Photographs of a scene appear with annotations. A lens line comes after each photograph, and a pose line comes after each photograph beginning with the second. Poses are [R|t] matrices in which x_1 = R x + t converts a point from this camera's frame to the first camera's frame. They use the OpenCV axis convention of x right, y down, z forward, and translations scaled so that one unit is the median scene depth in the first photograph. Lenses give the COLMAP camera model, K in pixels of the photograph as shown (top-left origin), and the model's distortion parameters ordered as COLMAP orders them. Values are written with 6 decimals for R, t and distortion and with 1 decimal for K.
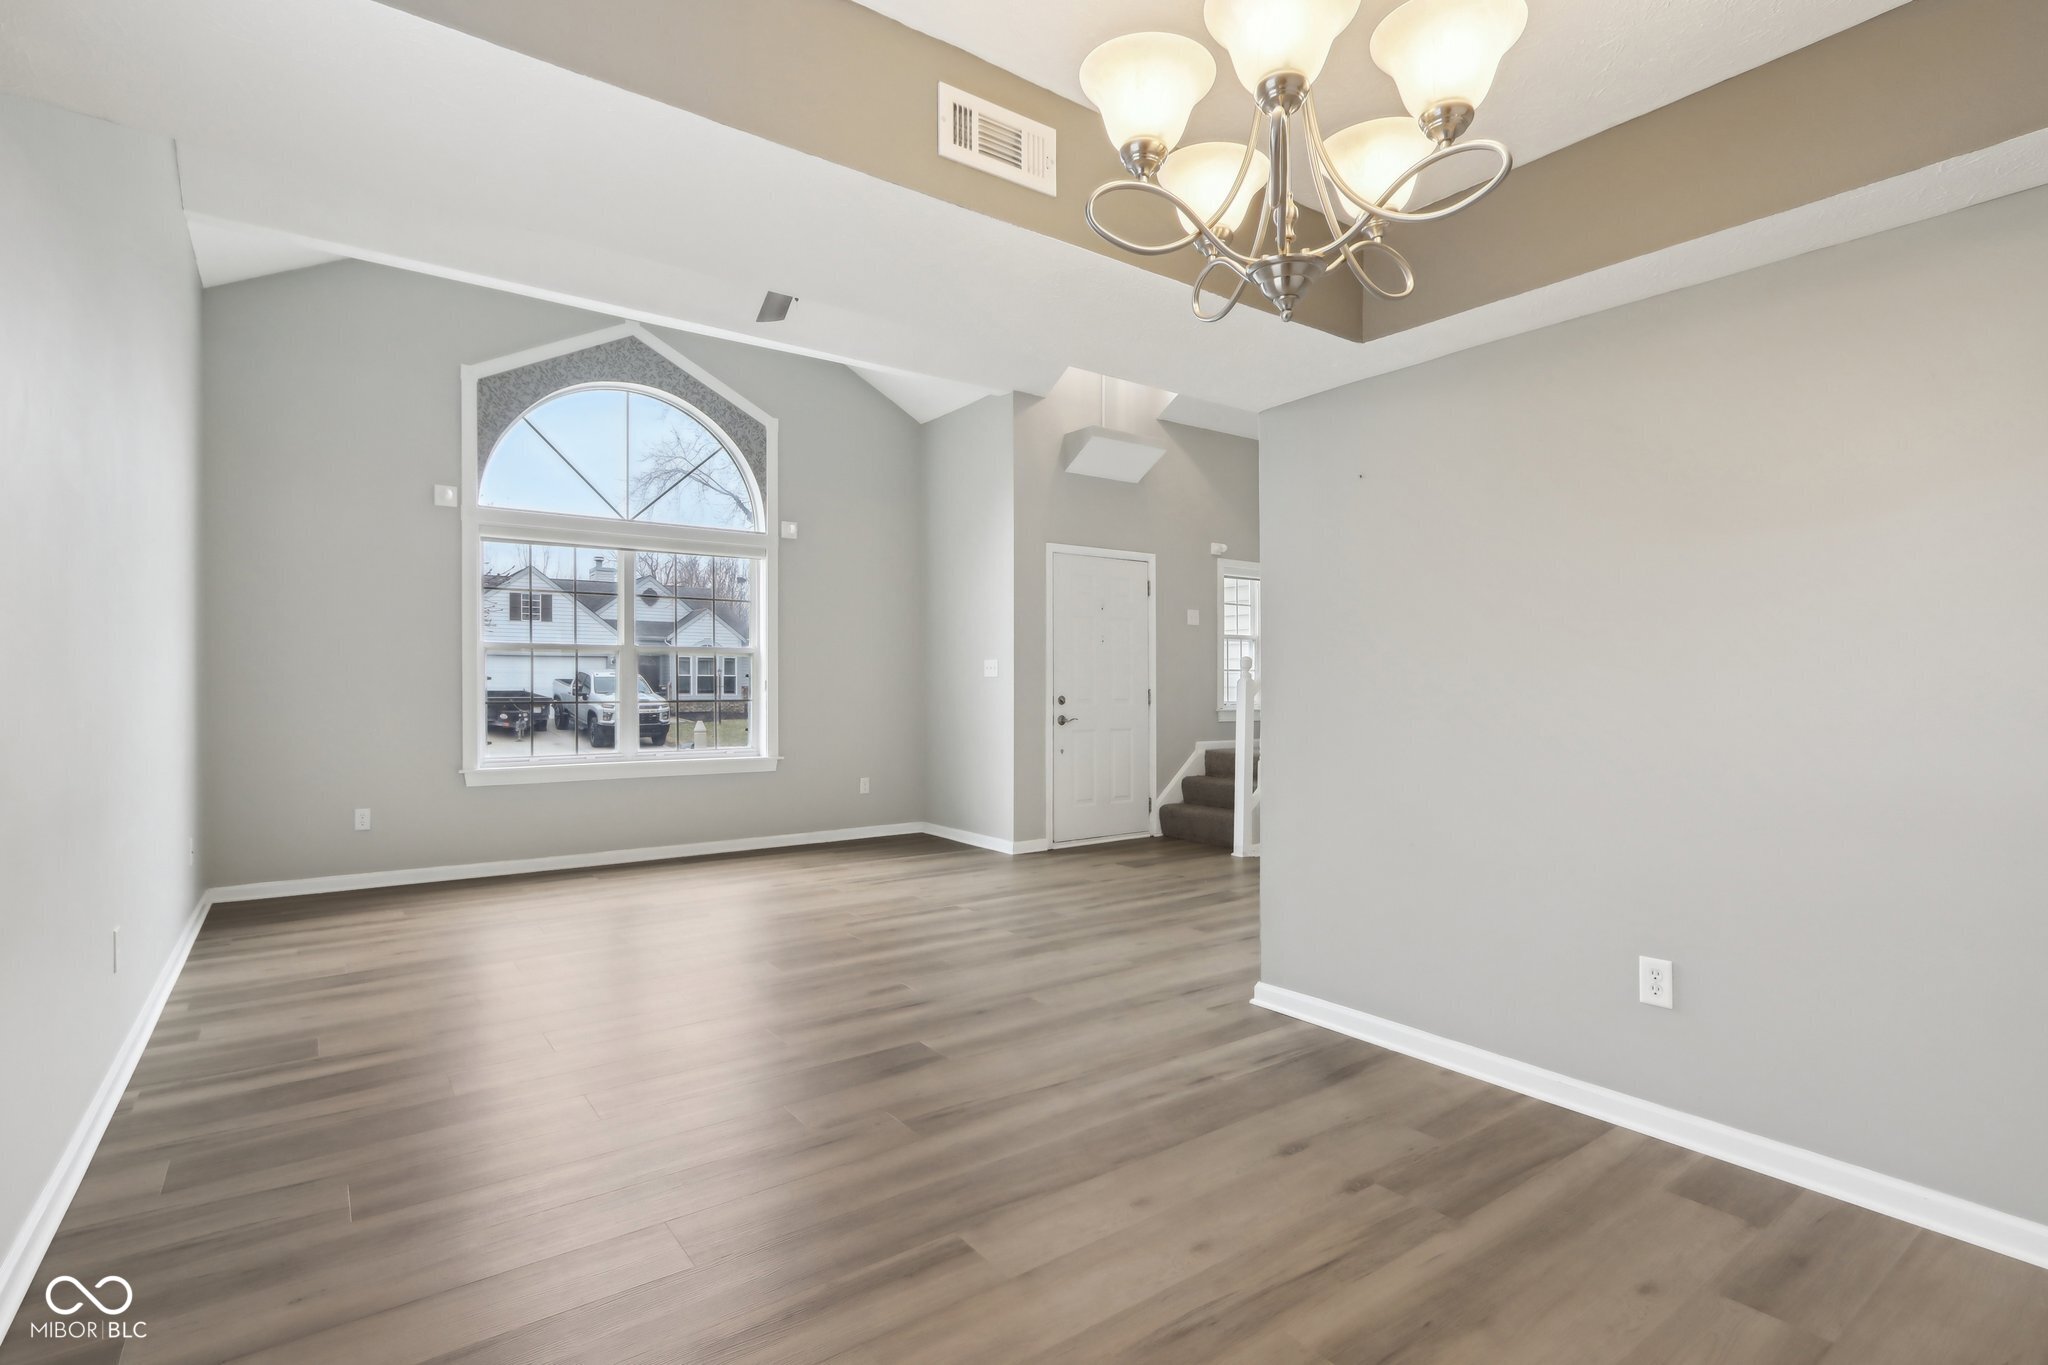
lens RADIAL K [[964.6, 0, 1014.5], [0, 964.6, 688.0], [0, 0, 1]] dist [-0.016362, 0.000626]
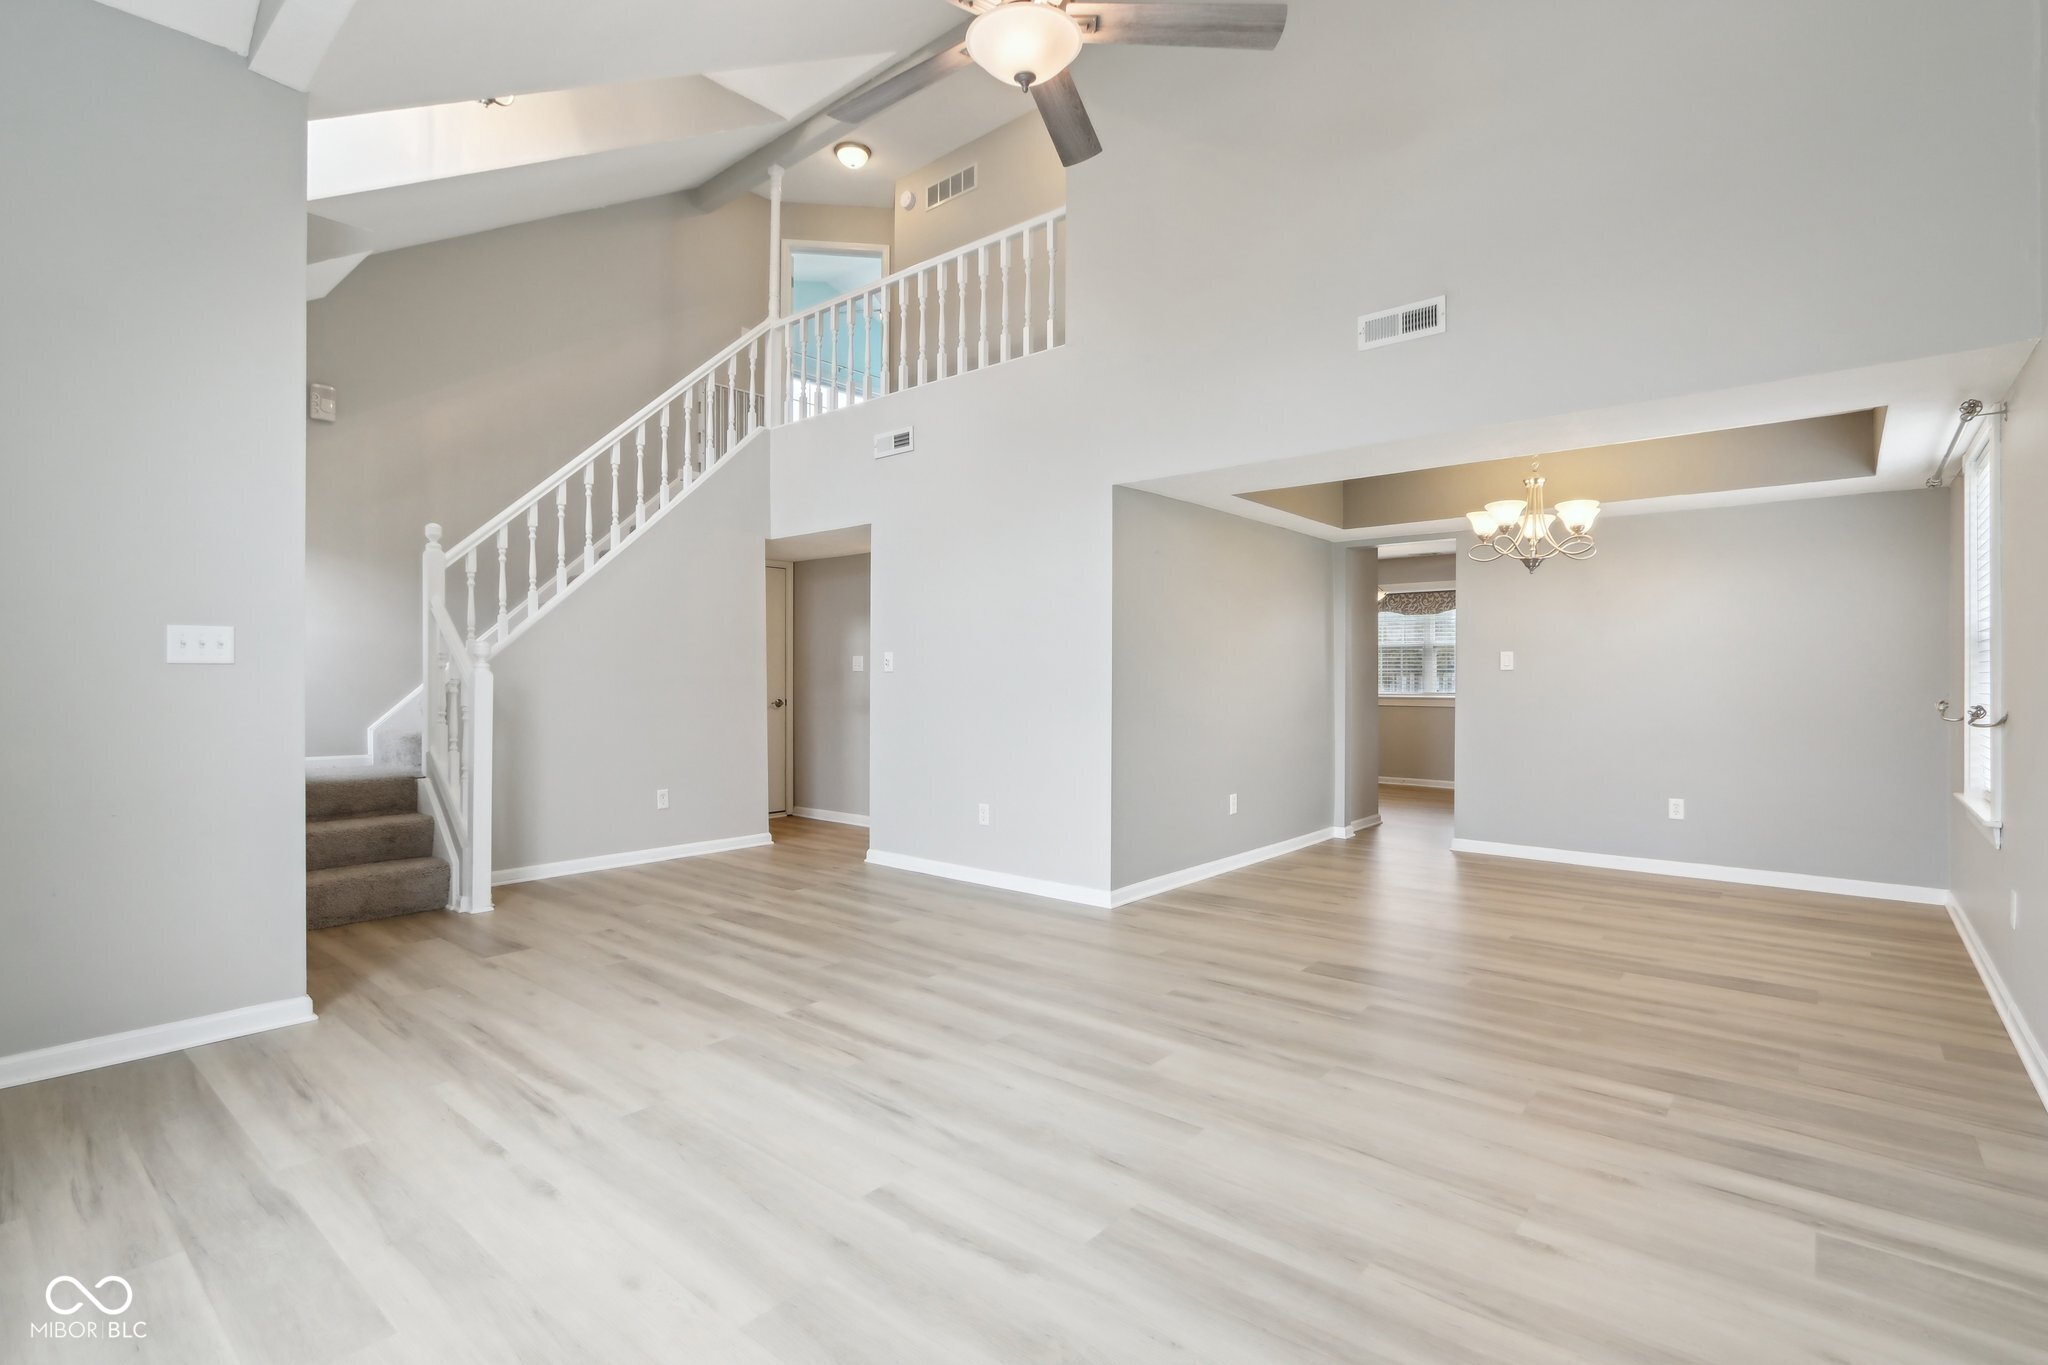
lens RADIAL K [[952.0, 0, 1002.9], [0, 952.0, 654.4], [0, 0, 1]] dist [-0.007125, -0.000277]
pose [[-0.217448, 0.031603, 0.975560, -1.231622], [0.004513, 0.999498, -0.031372, 0.000265], [-0.976061, -0.002419, -0.217482, 1.656193]]
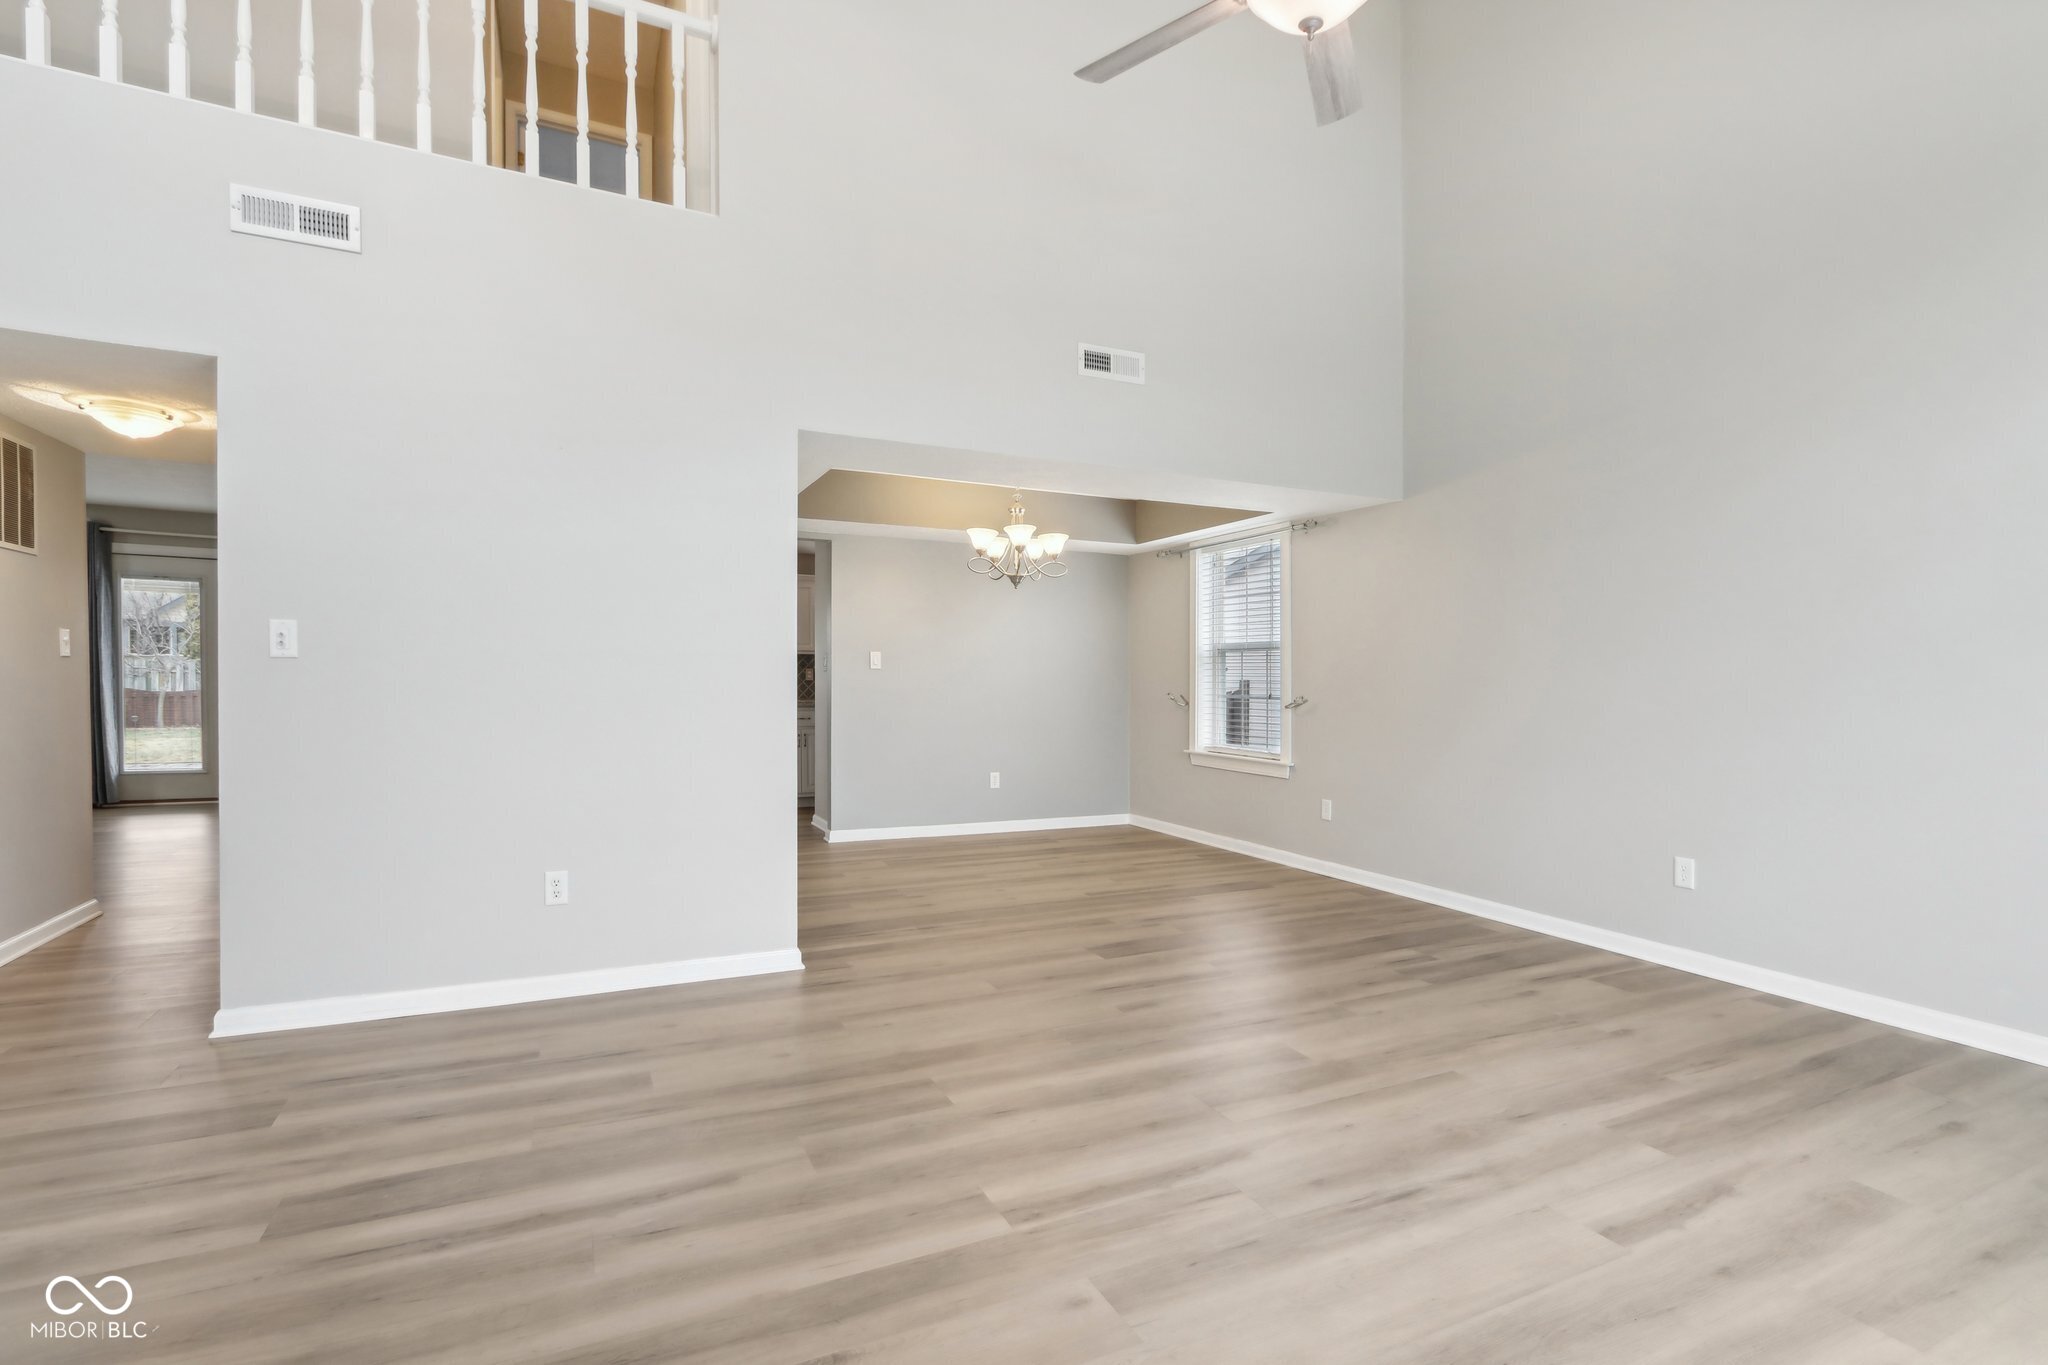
lens RADIAL K [[974.6, 0, 1020.7], [0, 974.6, 657.6], [0, 0, 1]] dist [-0.008820, -0.000918]
pose [[-0.982247, 0.000833, 0.187590, -0.234365], [-0.002989, 0.999794, -0.020092, -0.007128], [-0.187568, -0.020296, -0.982042, 2.335202]]
